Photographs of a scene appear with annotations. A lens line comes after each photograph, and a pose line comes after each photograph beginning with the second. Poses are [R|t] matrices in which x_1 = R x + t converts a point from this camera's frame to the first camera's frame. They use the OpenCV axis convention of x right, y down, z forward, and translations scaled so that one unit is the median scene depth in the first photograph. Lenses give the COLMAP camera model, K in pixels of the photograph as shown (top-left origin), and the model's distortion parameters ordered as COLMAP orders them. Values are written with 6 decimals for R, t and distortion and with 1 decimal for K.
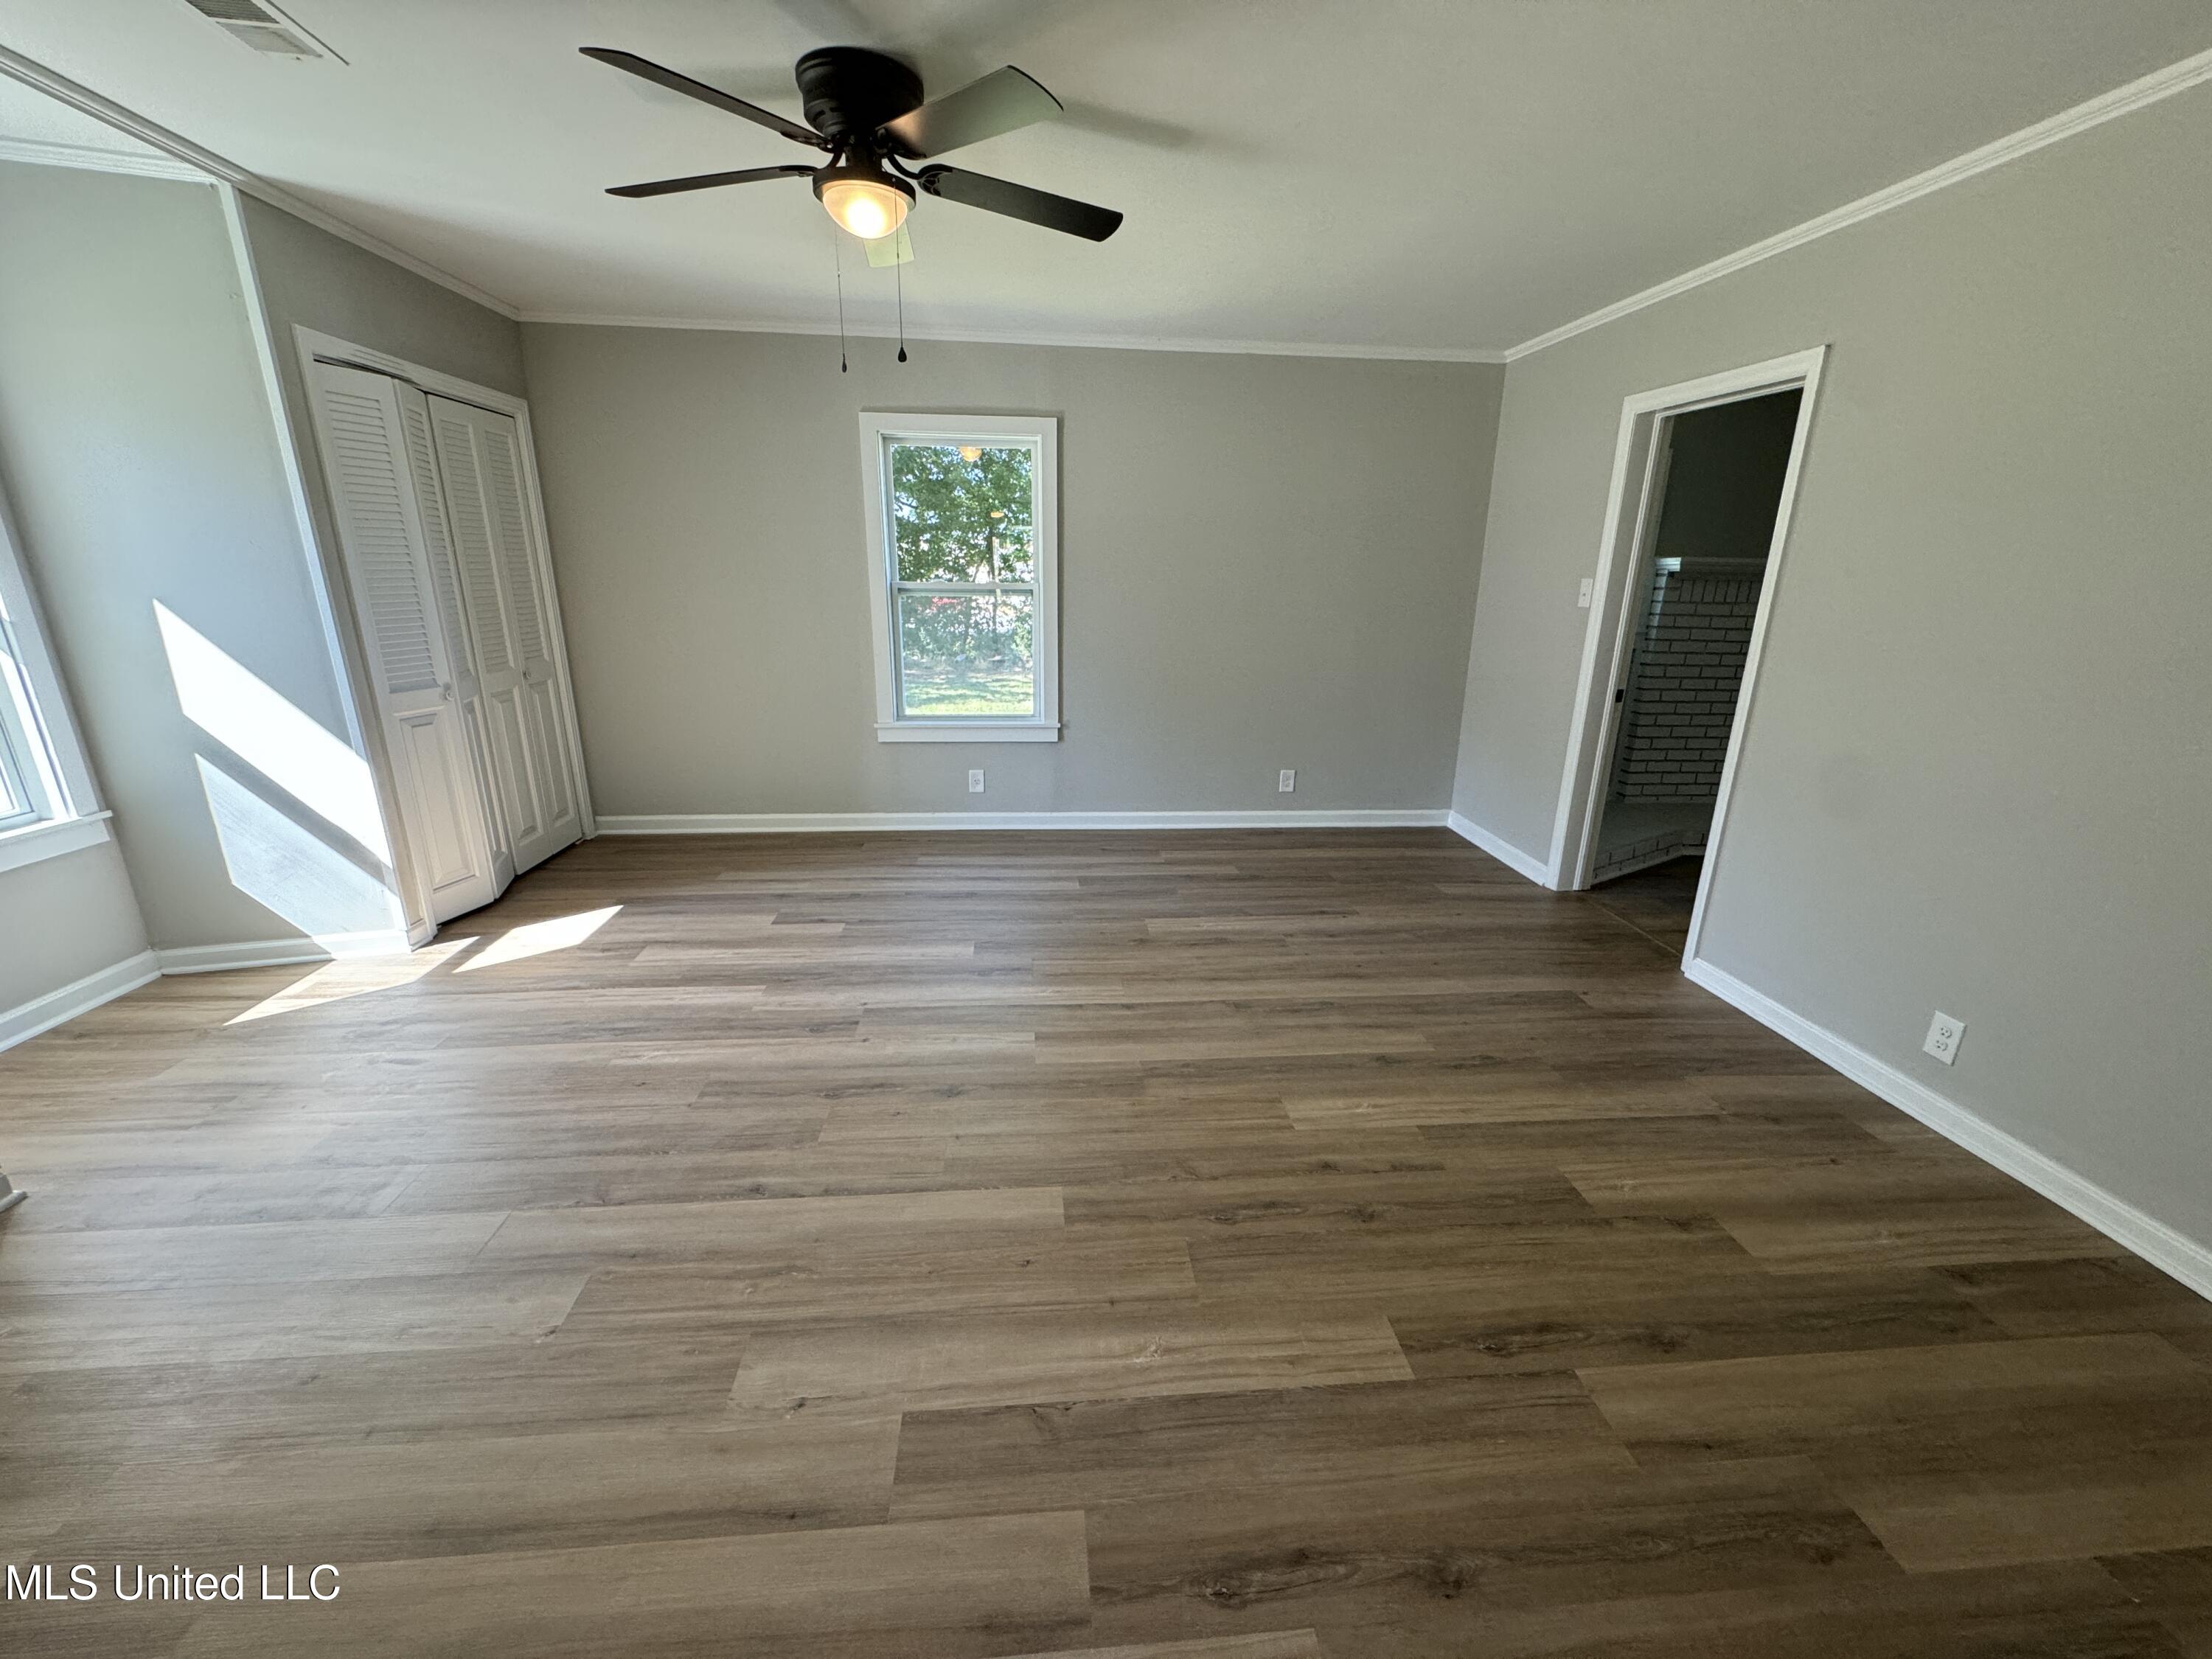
lens RADIAL K [[883.5, 0, 1103.7], [0, 883.5, 830.1], [0, 0, 1]] dist [-0.001292, -0.000163]
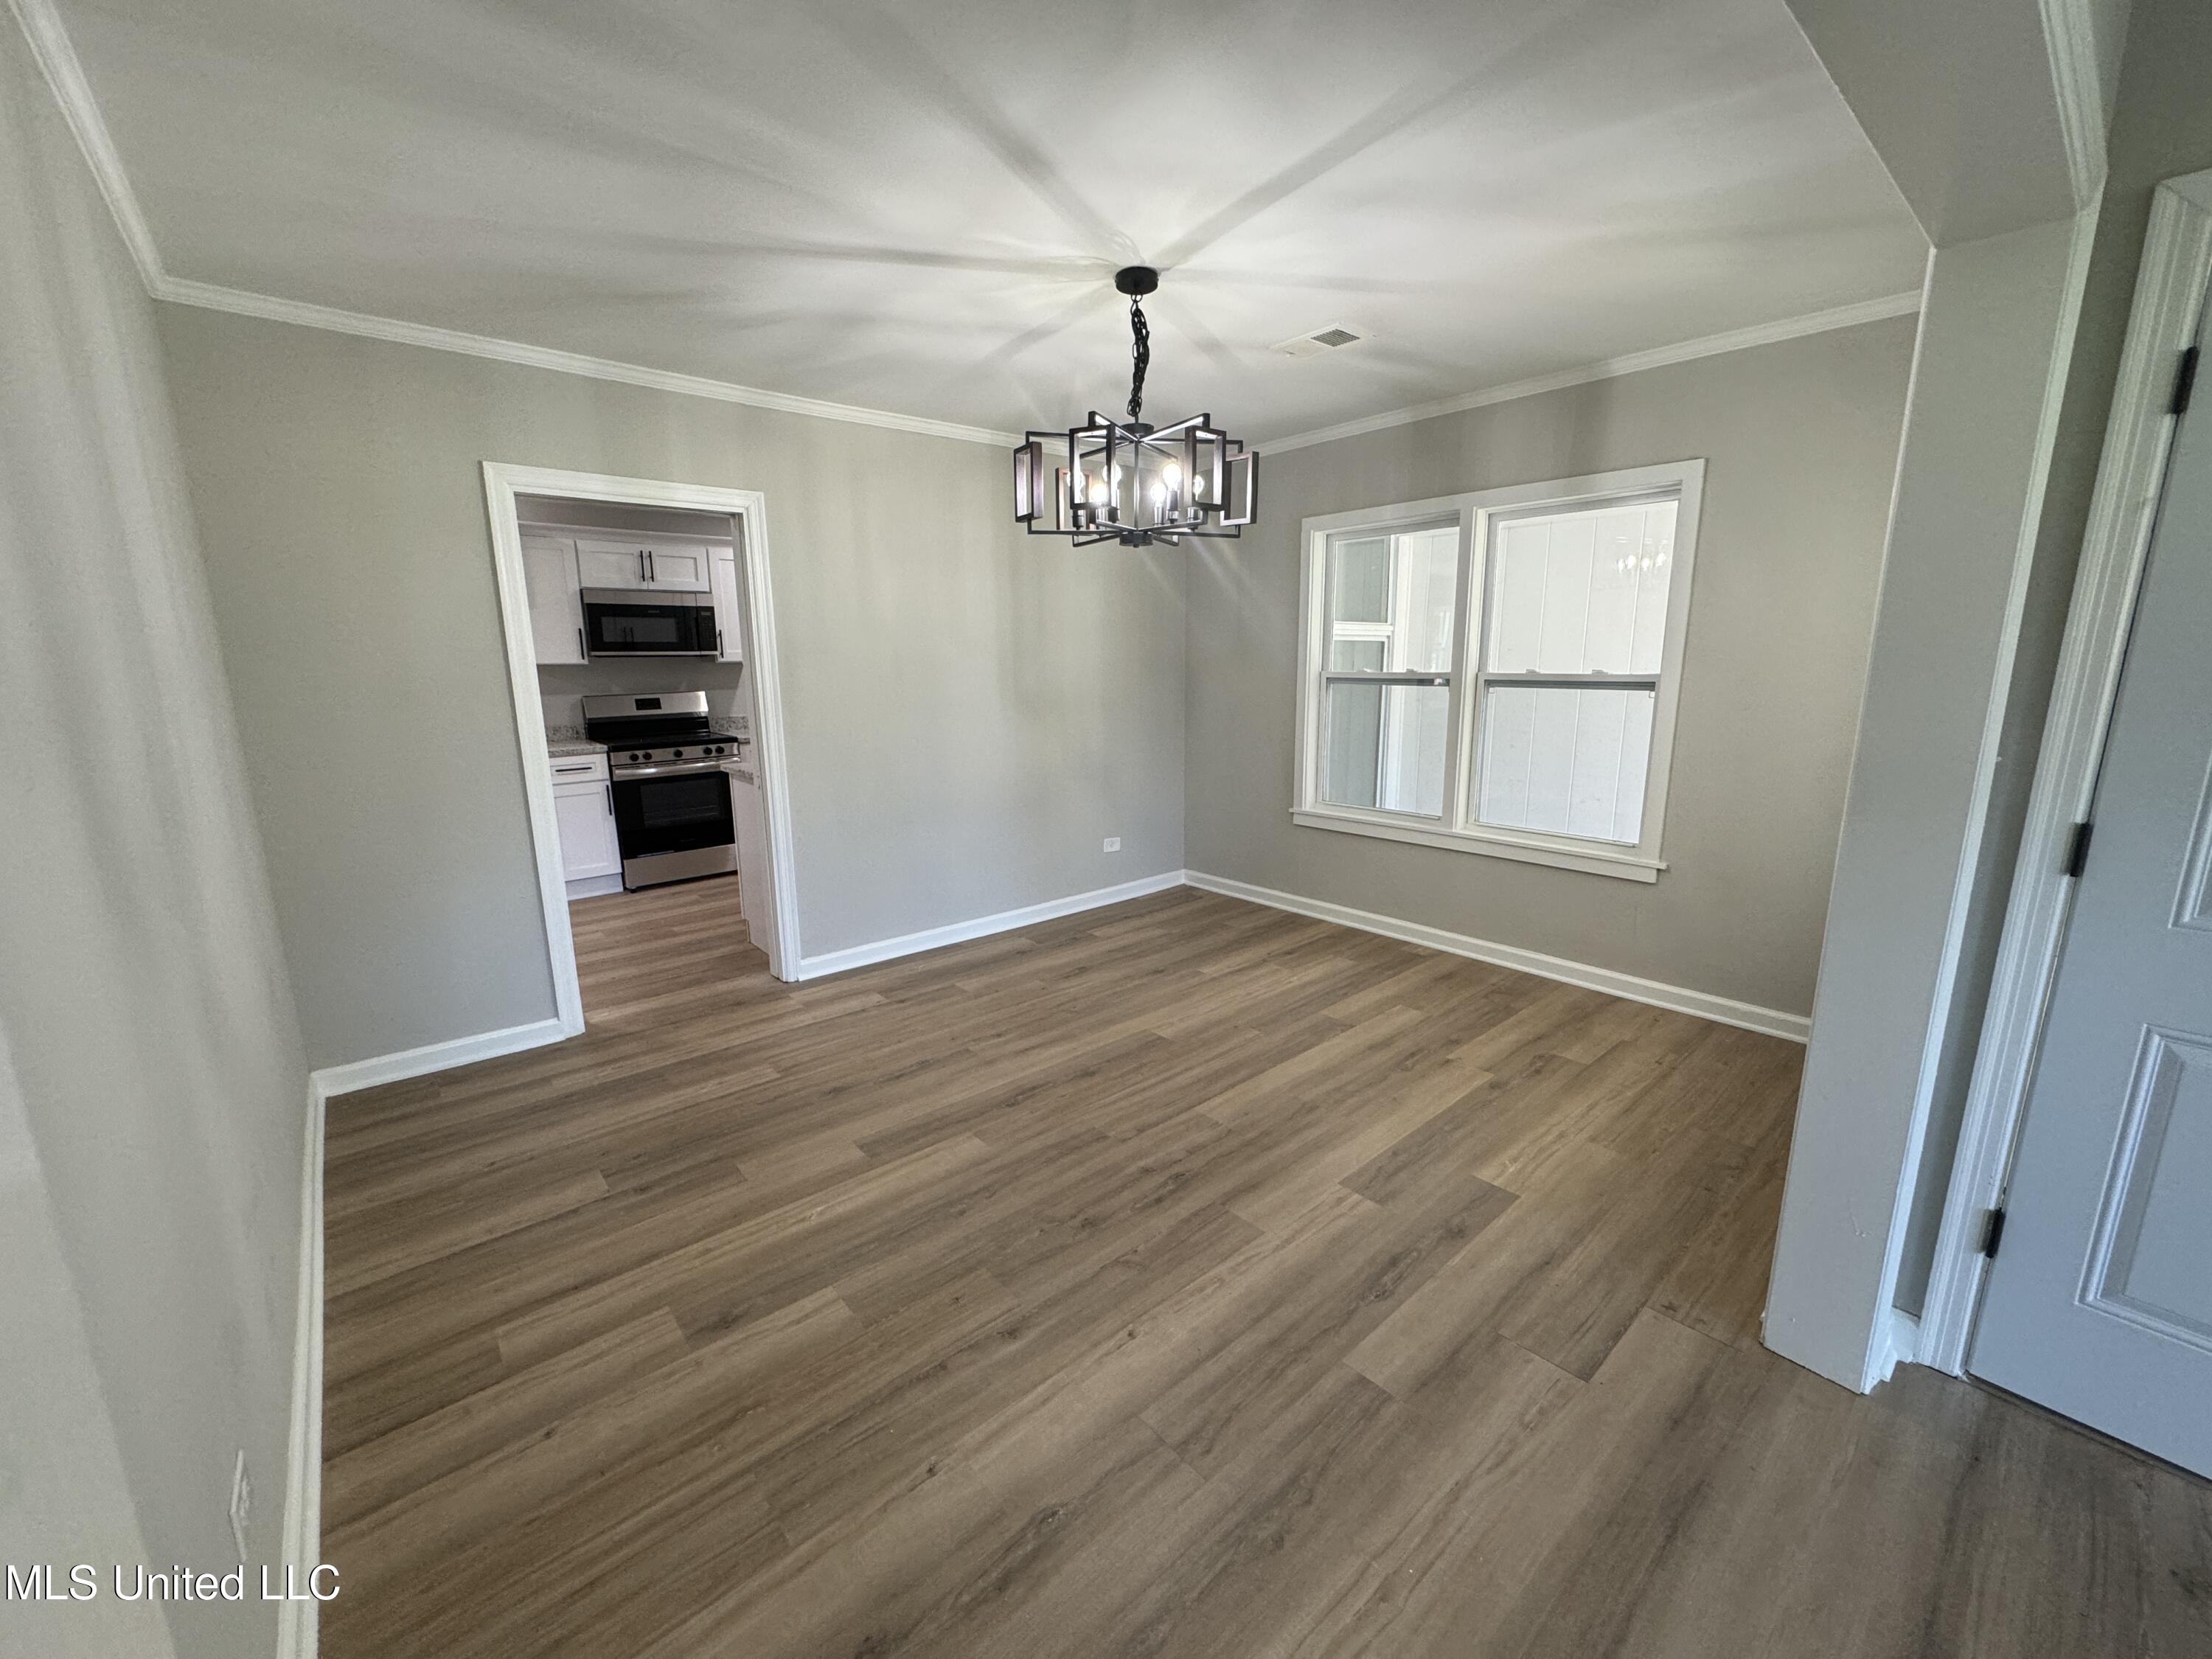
lens RADIAL K [[883.5, 0, 1110.8], [0, 883.5, 828.0], [0, 0, 1]] dist [-0.001292, -0.000163]
pose [[0.803536, -0.147020, 0.576815, -0.546556], [0.196172, 0.980290, -0.023420, -0.012002], [-0.562003, 0.131973, 0.816539, -0.075789]]
